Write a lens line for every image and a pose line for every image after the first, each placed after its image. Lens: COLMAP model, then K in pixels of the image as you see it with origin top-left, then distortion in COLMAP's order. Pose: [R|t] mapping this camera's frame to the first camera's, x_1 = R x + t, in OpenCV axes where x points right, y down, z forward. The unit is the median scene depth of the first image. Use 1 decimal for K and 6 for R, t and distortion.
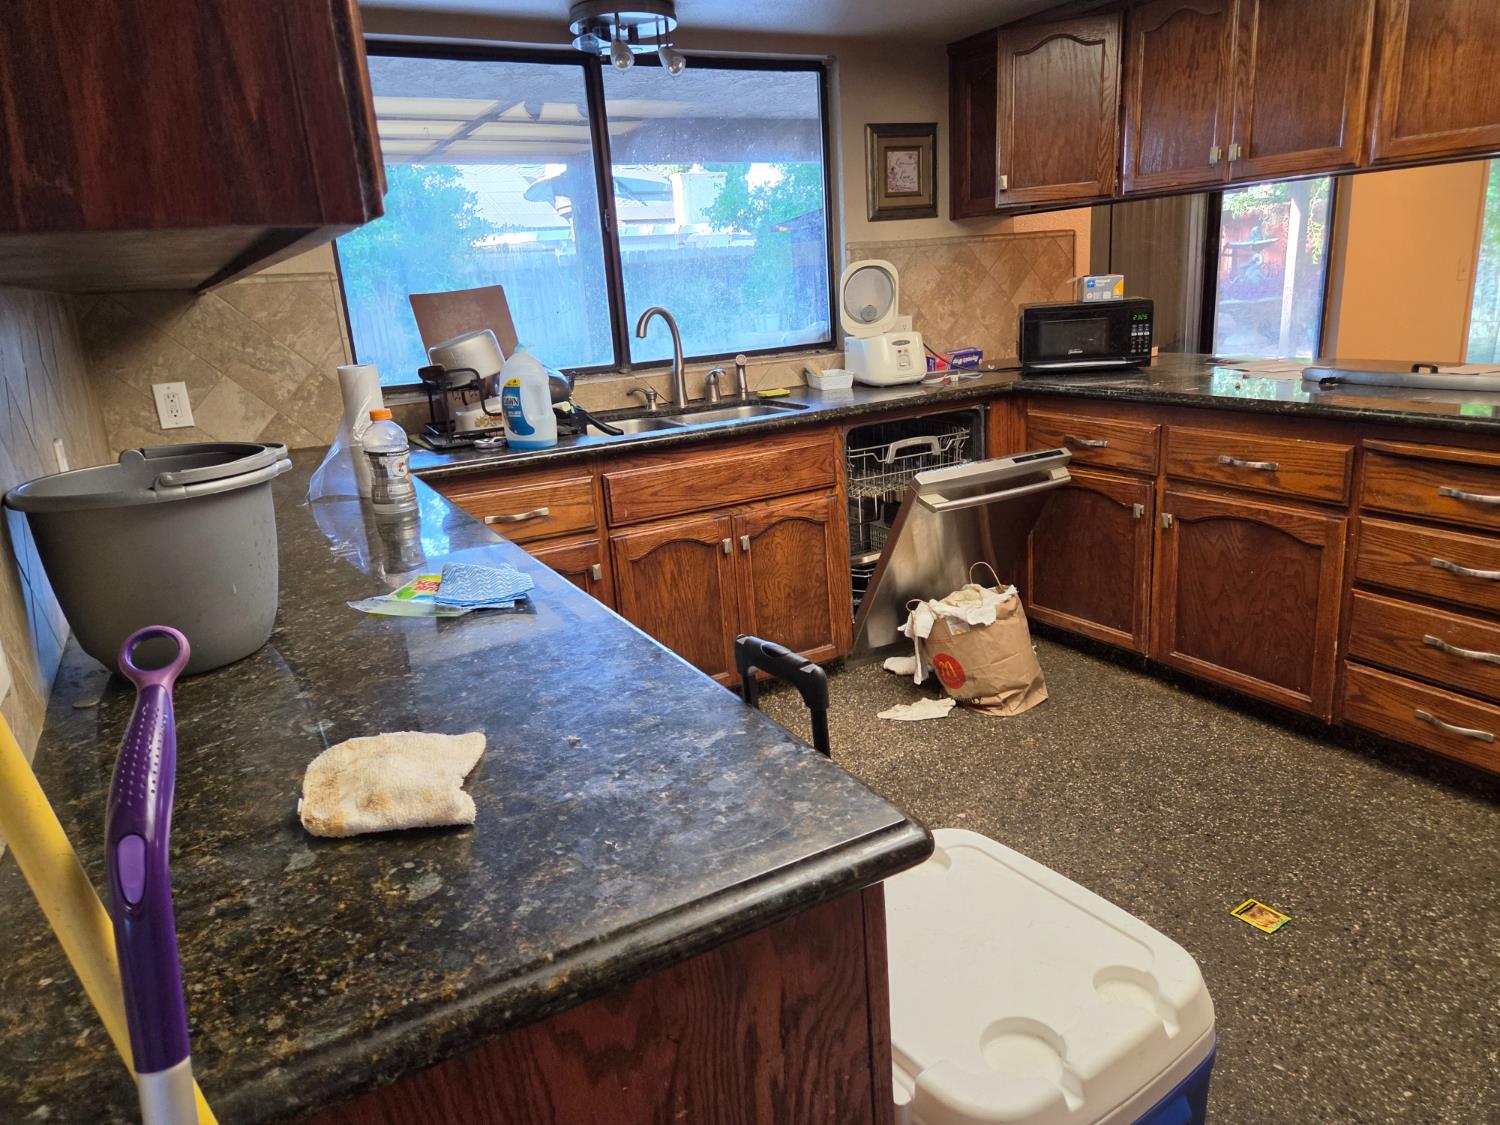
lens RADIAL K [[1013.7, 0, 756.1], [0, 1013.7, 559.0], [0, 0, 1]] dist [0.068972, -0.056033]
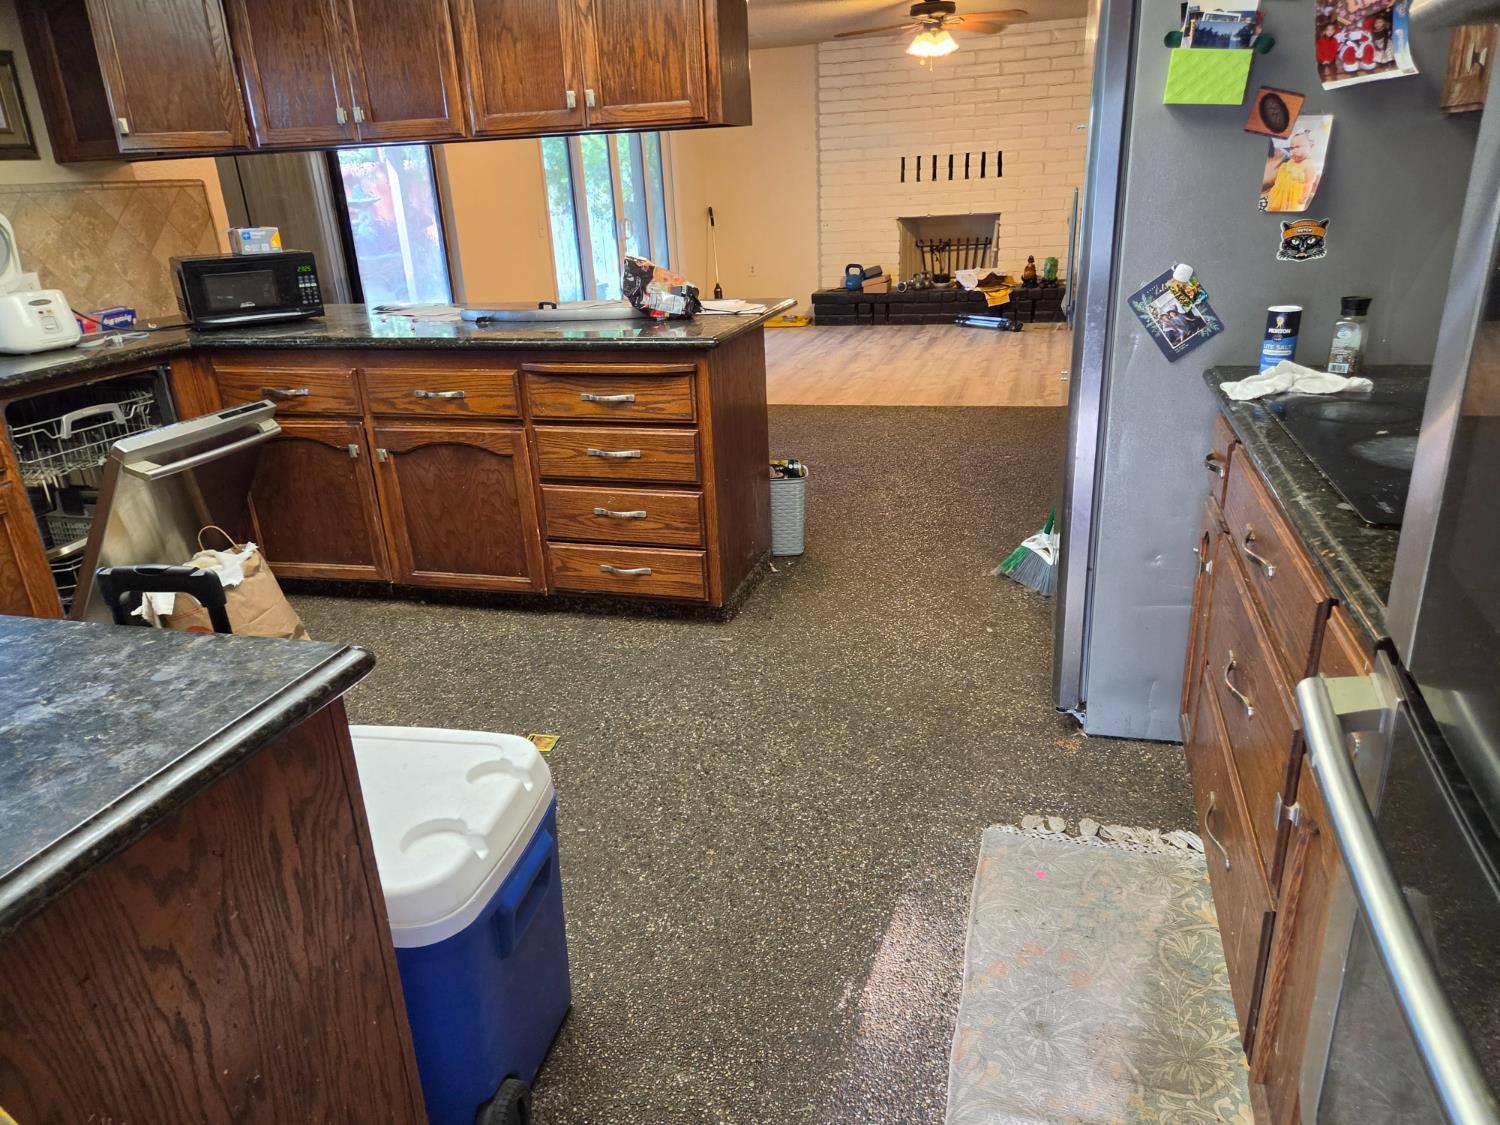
lens RADIAL K [[1013.7, 0, 745.6], [0, 1013.7, 578.3], [0, 0, 1]] dist [0.068972, -0.056033]
pose [[0.713106, -0.228450, 0.662790, -0.086814], [0.191975, 0.972912, 0.128793, 0.026629], [-0.674259, 0.035396, 0.737646, -0.077915]]
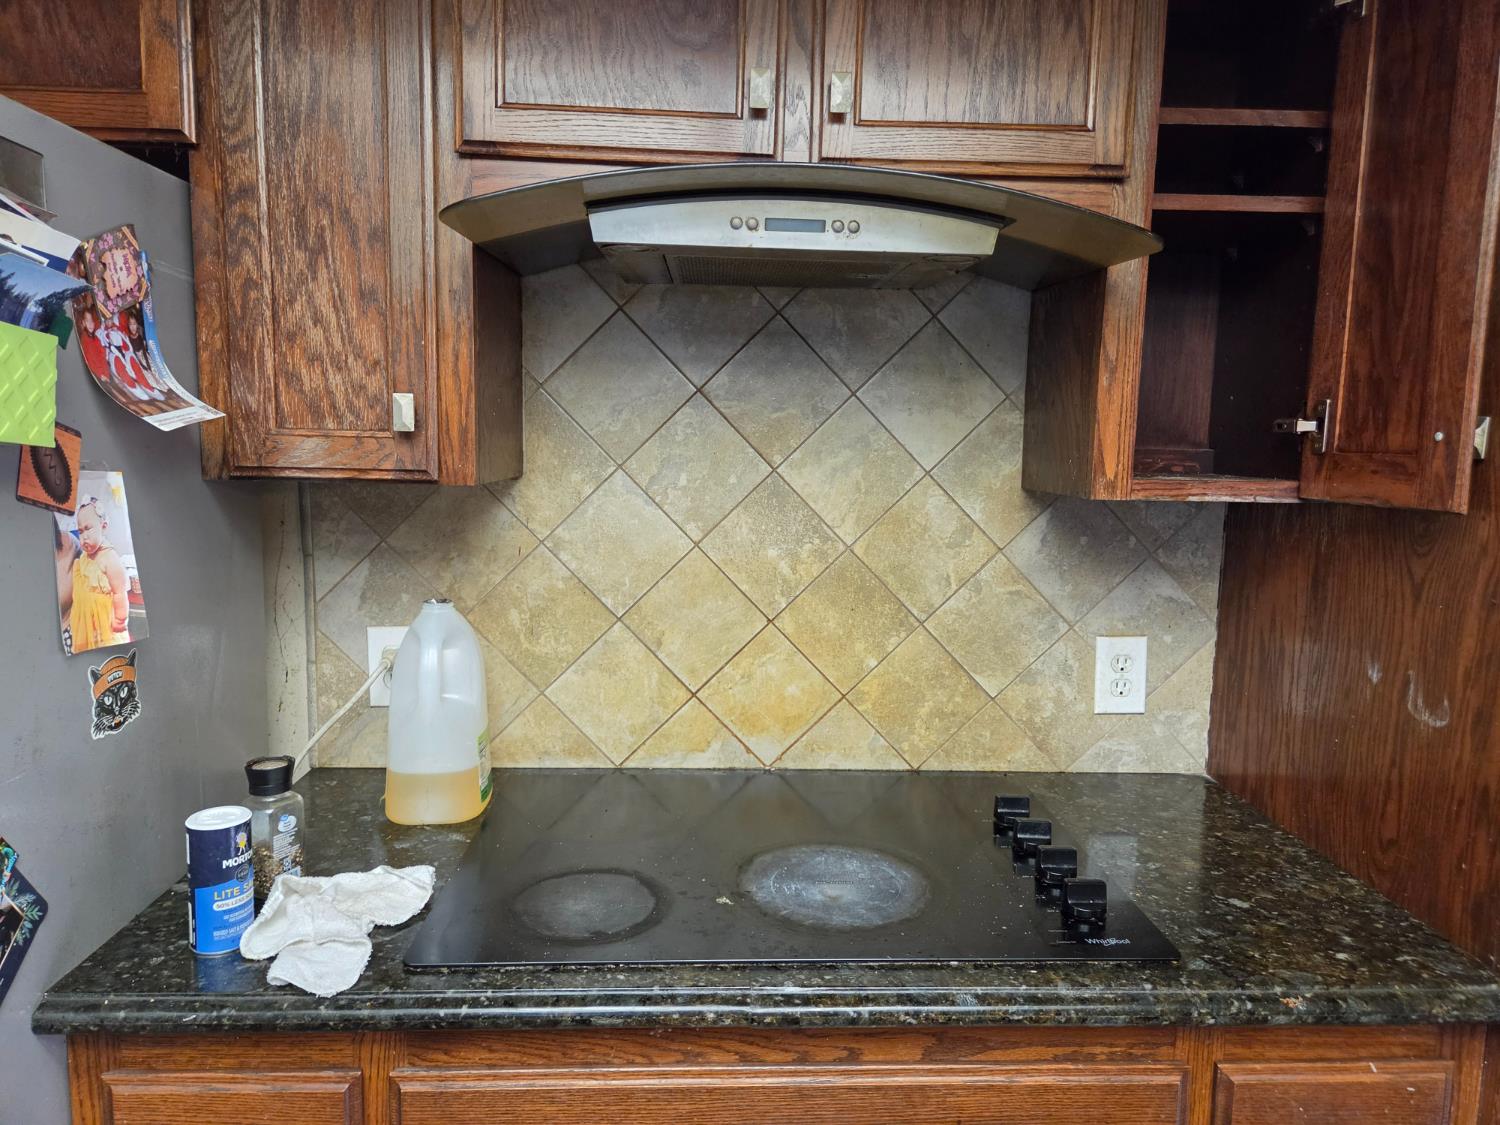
lens RADIAL K [[1013.7, 0, 753.3], [0, 1013.7, 561.2], [0, 0, 1]] dist [0.068972, -0.056033]
pose [[-0.893200, -0.011488, 0.449512, 0.641097], [0.154590, 0.930893, 0.330969, -0.292127], [-0.422250, 0.365112, -0.829698, 0.670689]]
